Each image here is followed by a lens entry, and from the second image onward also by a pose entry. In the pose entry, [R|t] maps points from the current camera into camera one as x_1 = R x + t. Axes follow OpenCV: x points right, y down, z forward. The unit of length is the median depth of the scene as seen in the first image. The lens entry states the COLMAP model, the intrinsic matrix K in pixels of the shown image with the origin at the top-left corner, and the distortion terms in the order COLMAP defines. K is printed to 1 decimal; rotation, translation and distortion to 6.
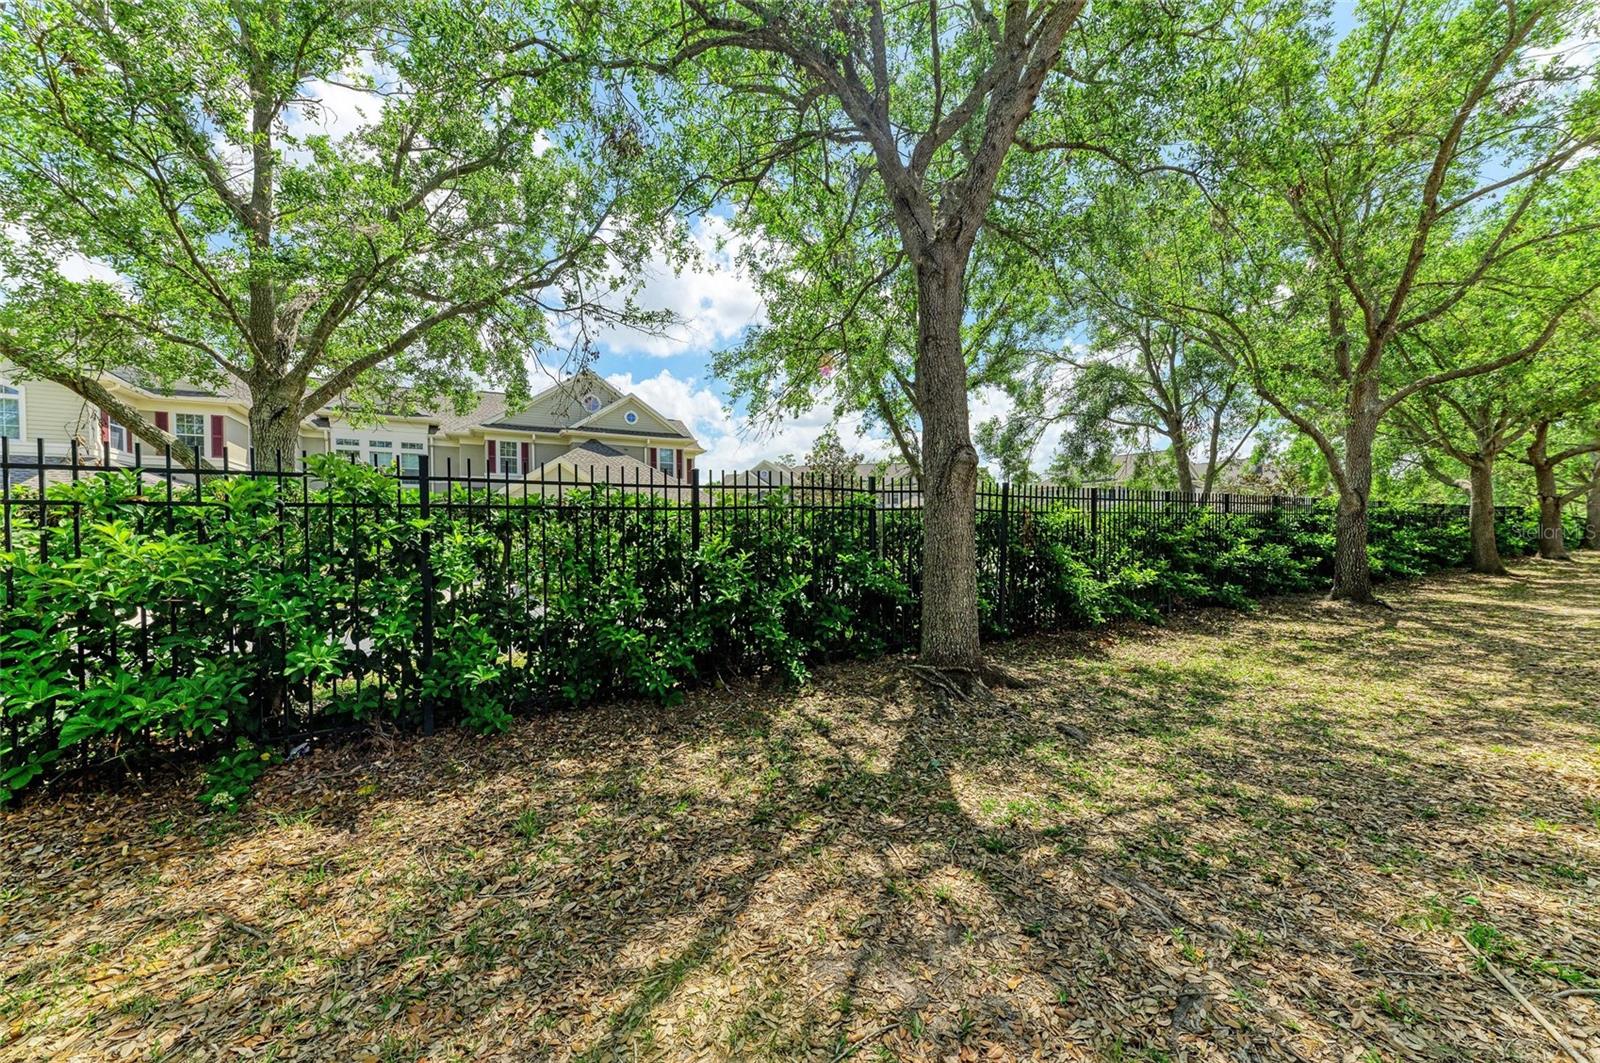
lens RADIAL K [[565.0, 0, 800.0], [0, 565.0, 531.5], [0, 0, 1]] dist [0.020671, -0.008156]
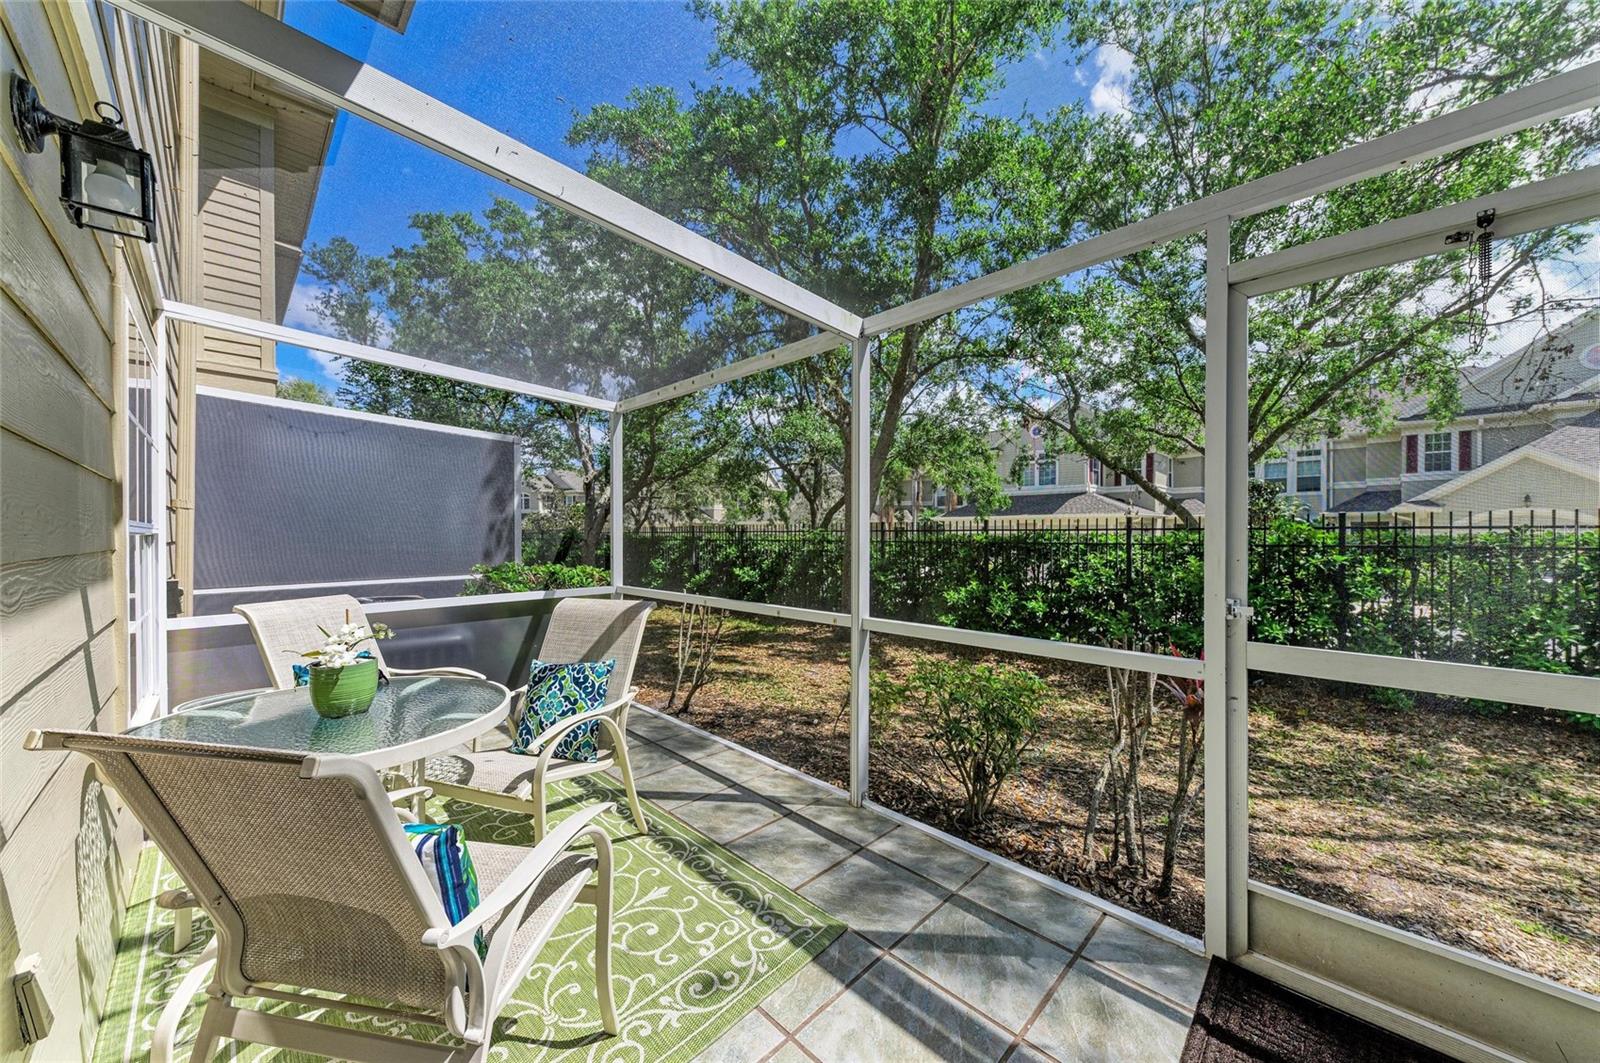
lens RADIAL K [[565.0, 0, 800.0], [0, 565.0, 531.5], [0, 0, 1]] dist [0.020671, -0.008156]
pose [[0.242934, 0.008200, -0.970008, 0.456822], [-0.009929, 0.999933, 0.005966, -0.077579], [0.969992, 0.008181, 0.242999, -0.753514]]
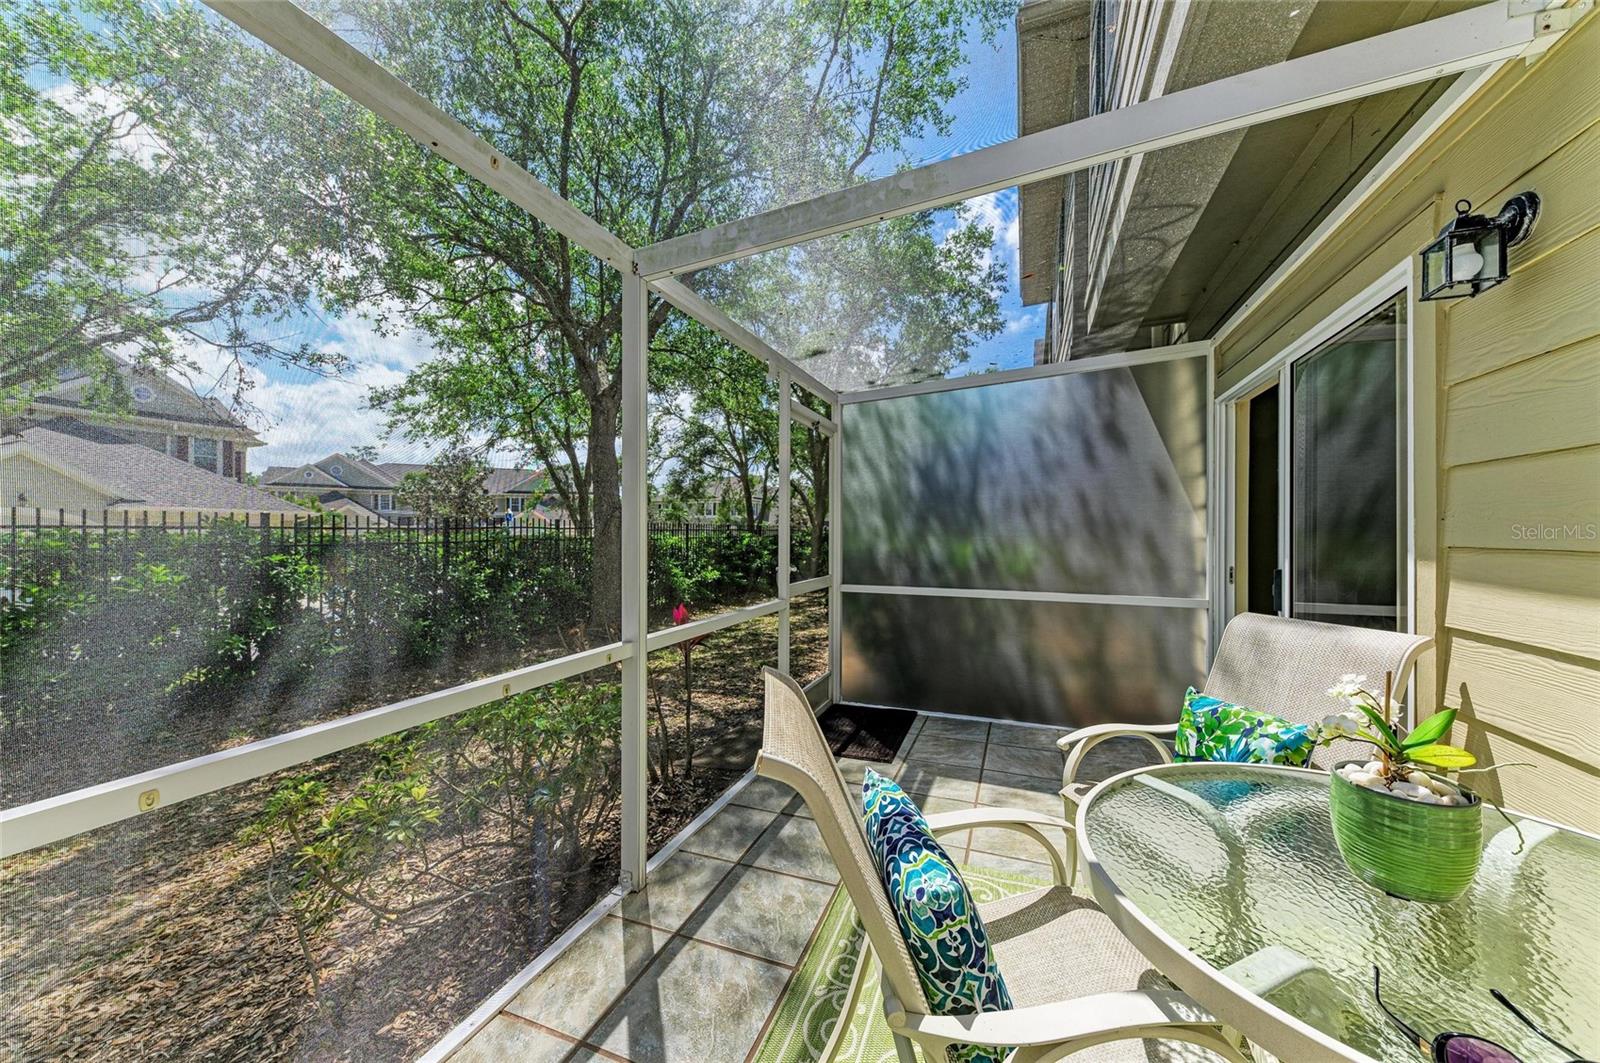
lens RADIAL K [[565.0, 0, 800.0], [0, 565.0, 531.5], [0, 0, 1]] dist [0.020671, -0.008156]
pose [[0.797363, 0.008757, 0.603437, -0.440294], [-0.001498, 0.999920, -0.012532, -0.064552], [-0.603498, 0.009088, 0.797313, -1.045131]]
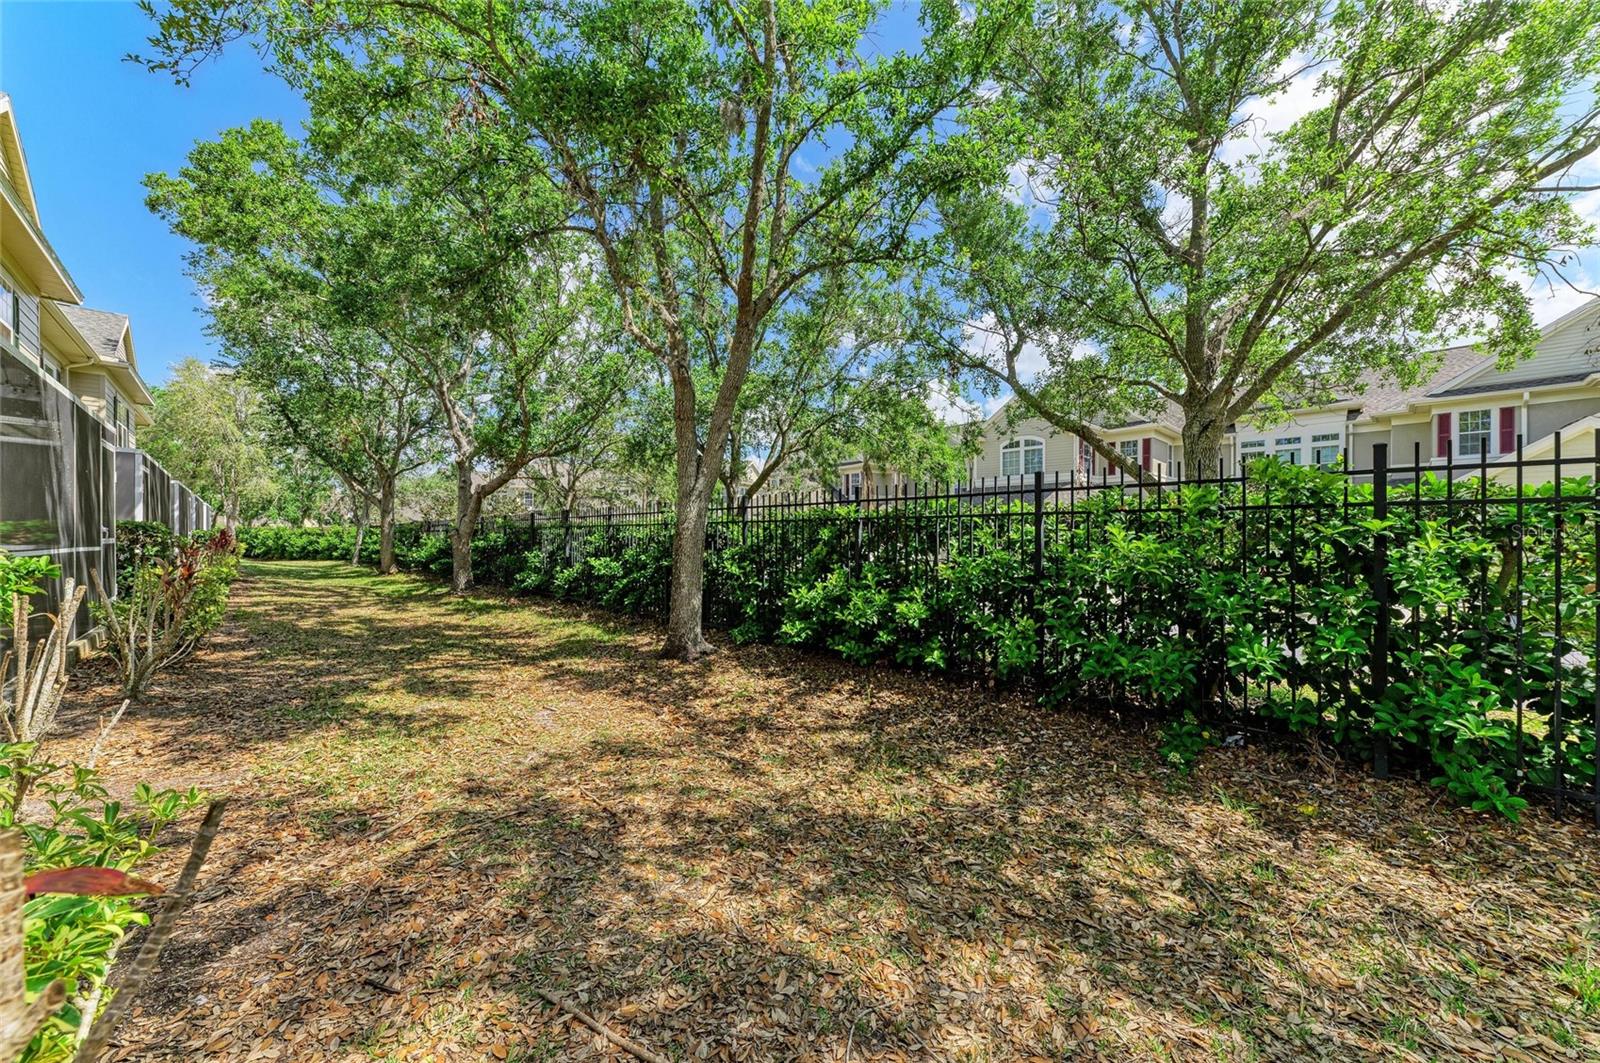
lens RADIAL K [[565.0, 0, 800.0], [0, 565.0, 531.5], [0, 0, 1]] dist [0.020671, -0.008156]
pose [[0.226790, 0.005634, -0.973927, -0.030282], [-0.009431, 0.999949, 0.003588, 0.000322], [0.973898, 0.008372, 0.226832, -0.024122]]
